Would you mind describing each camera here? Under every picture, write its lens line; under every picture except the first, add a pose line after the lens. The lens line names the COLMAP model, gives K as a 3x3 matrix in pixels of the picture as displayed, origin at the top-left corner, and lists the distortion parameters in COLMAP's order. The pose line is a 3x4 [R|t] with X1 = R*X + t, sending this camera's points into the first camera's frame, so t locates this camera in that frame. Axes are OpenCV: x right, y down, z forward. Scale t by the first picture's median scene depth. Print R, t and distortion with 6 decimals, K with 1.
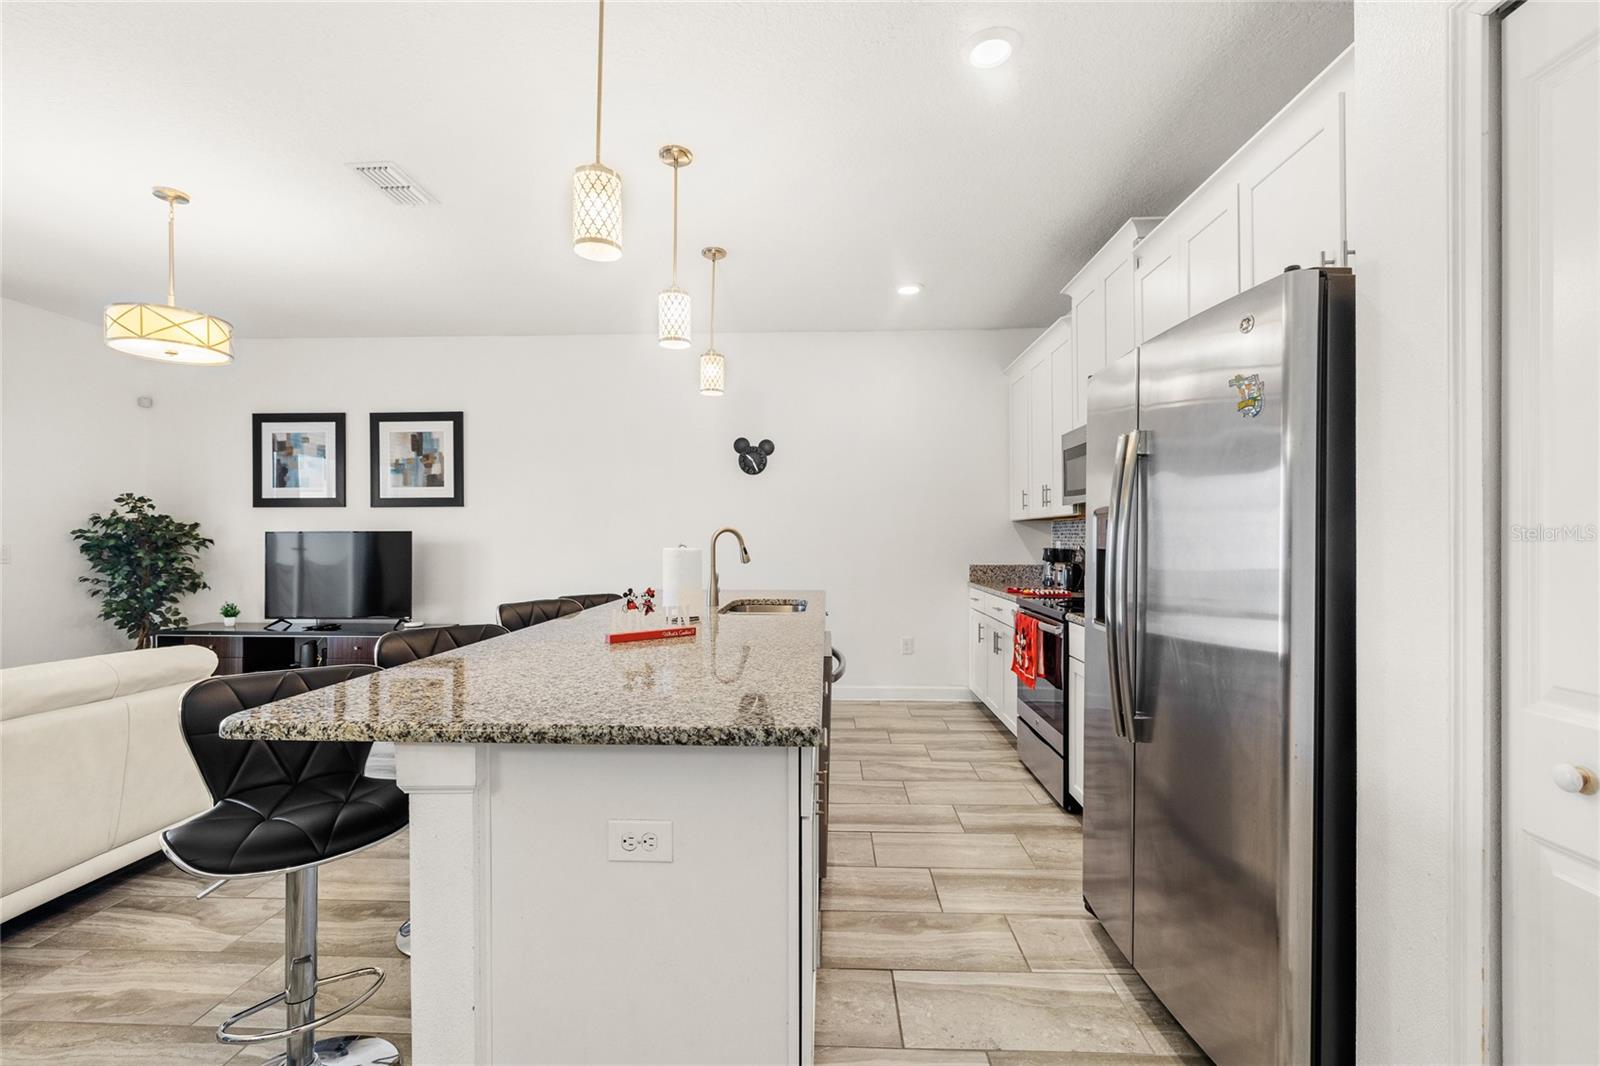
lens RADIAL K [[673.9, 0, 803.0], [0, 673.9, 537.0], [0, 0, 1]] dist [-0.001797, 0.000254]
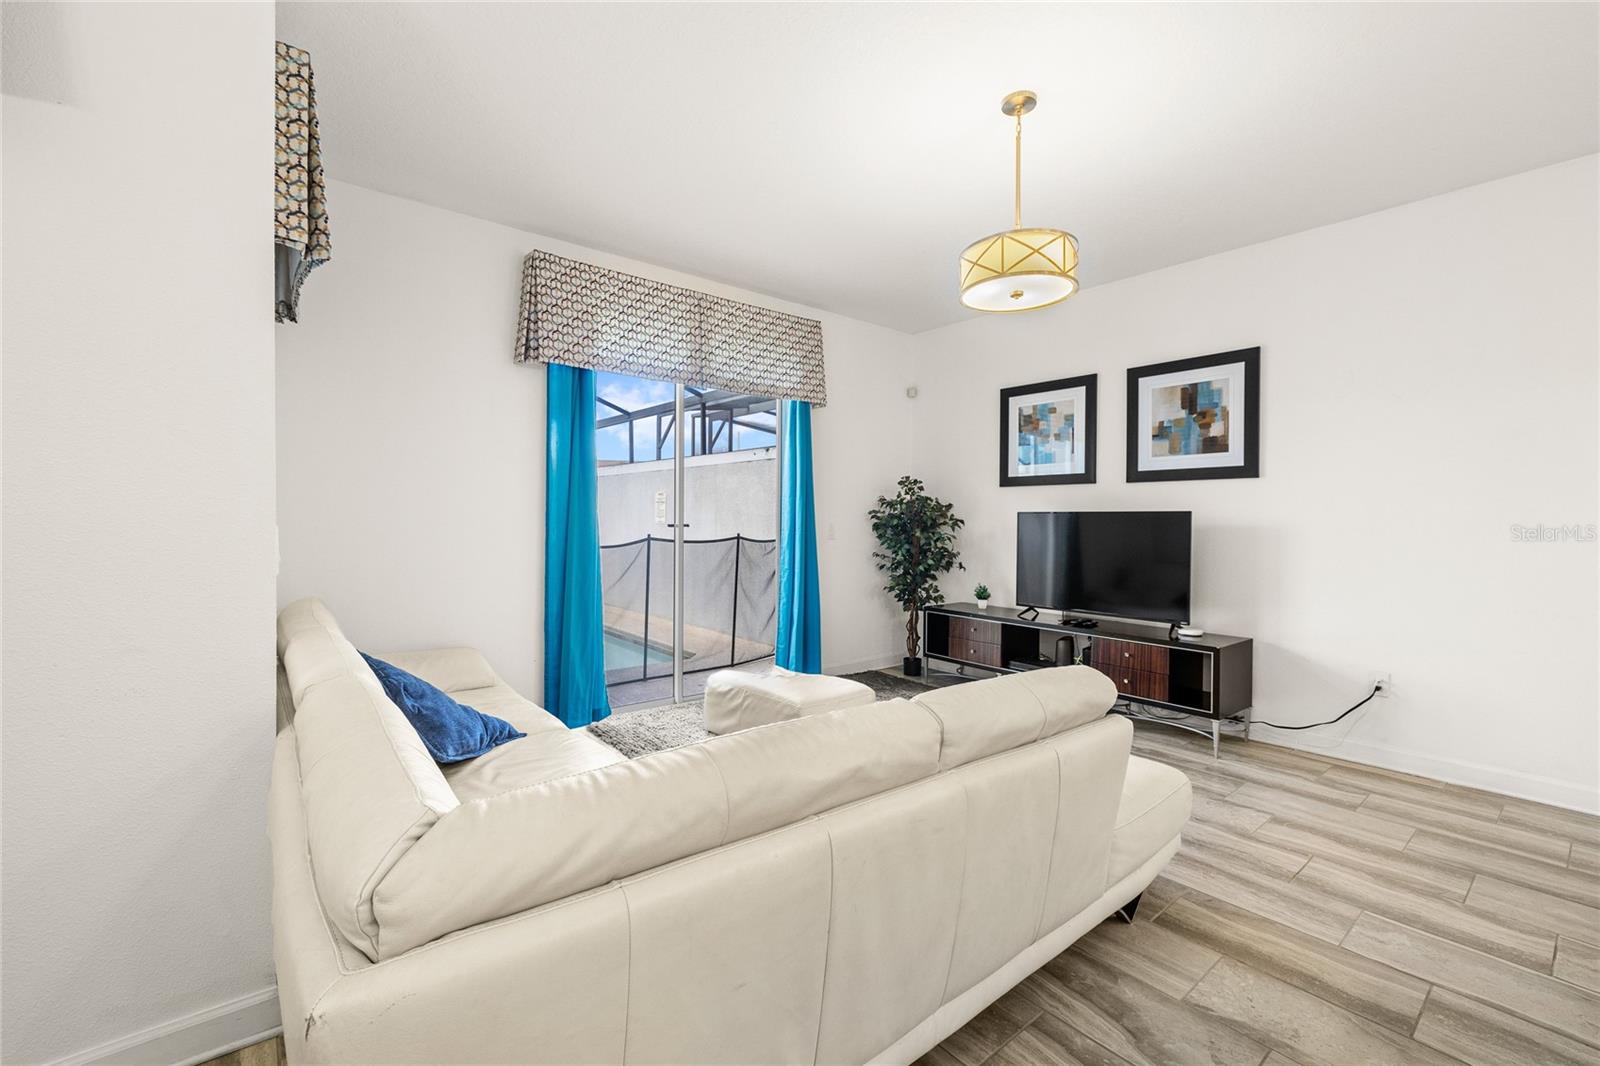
lens RADIAL K [[677.2, 0, 793.3], [0, 677.2, 519.0], [0, 0, 1]] dist [-0.001127, -0.000151]
pose [[0.659297, 0.007563, -0.751845, -0.311153], [-0.008201, 0.999962, 0.002868, 0.001615], [0.751838, 0.004275, 0.659334, 0.153773]]
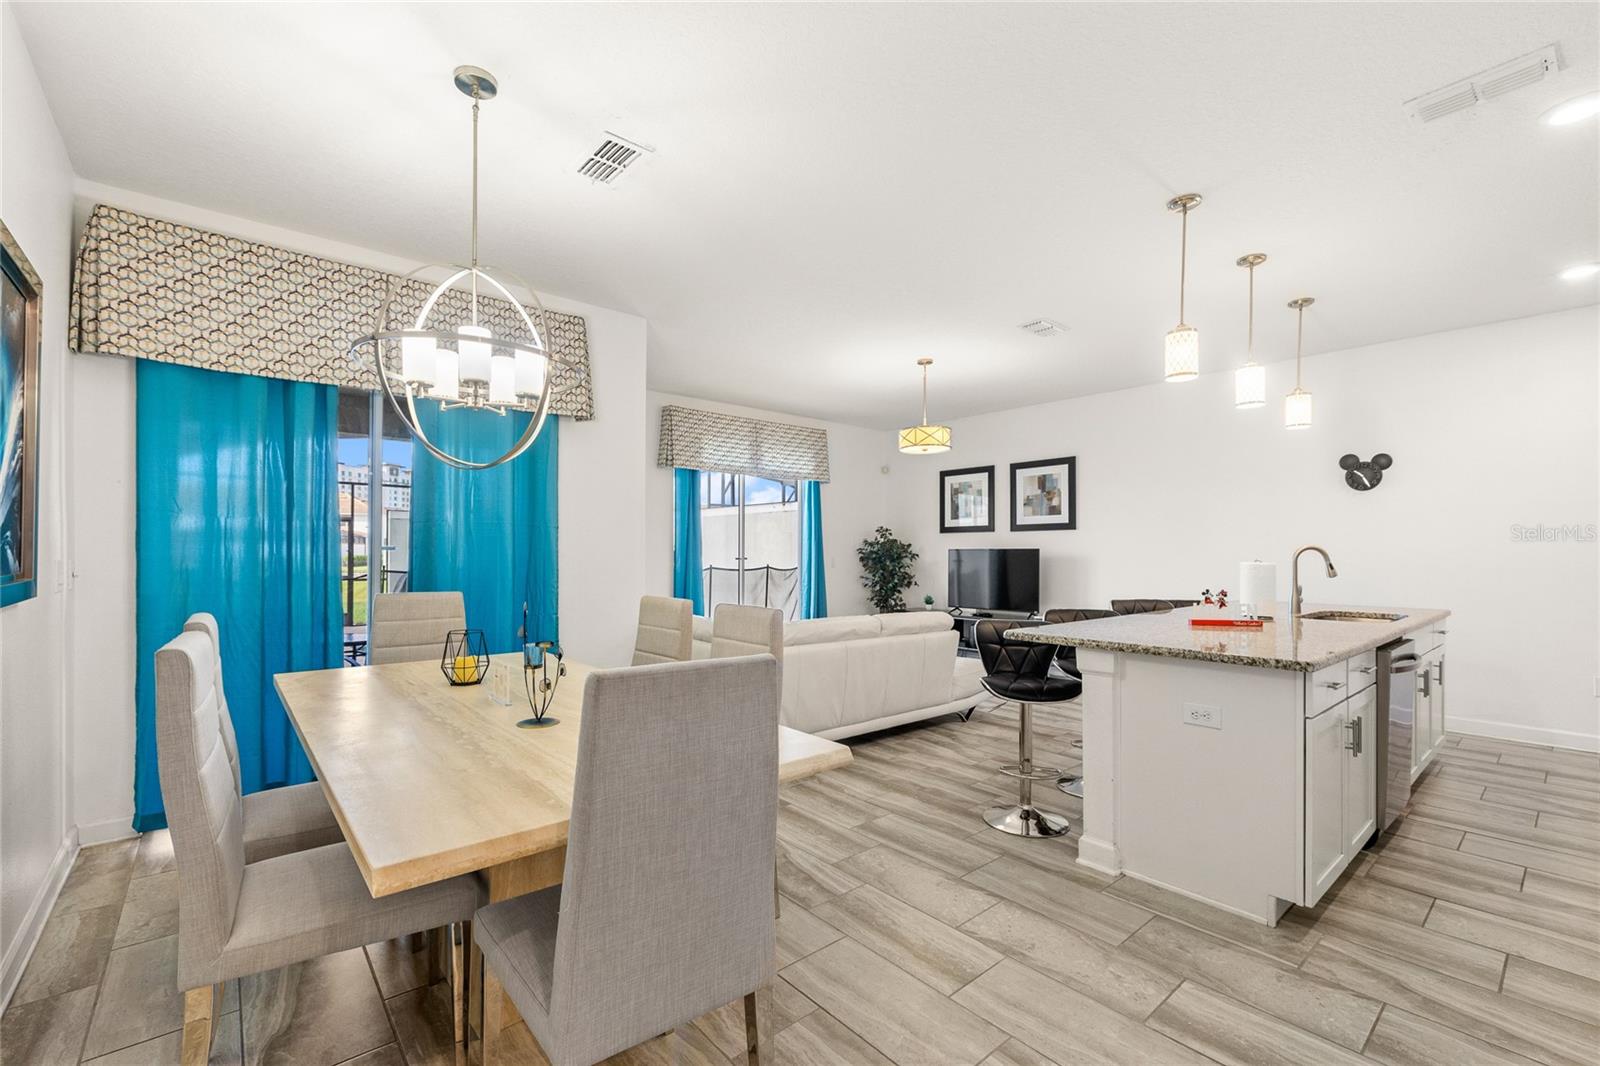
lens RADIAL K [[683.8, 0, 798.9], [0, 683.8, 551.4], [0, 0, 1]] dist [0.002713, 0.000234]
pose [[0.678847, 0.001092, -0.734279, 0.107895], [-0.002029, 0.999998, -0.000388, -0.001719], [0.734277, 0.001753, 0.678848, -0.305695]]
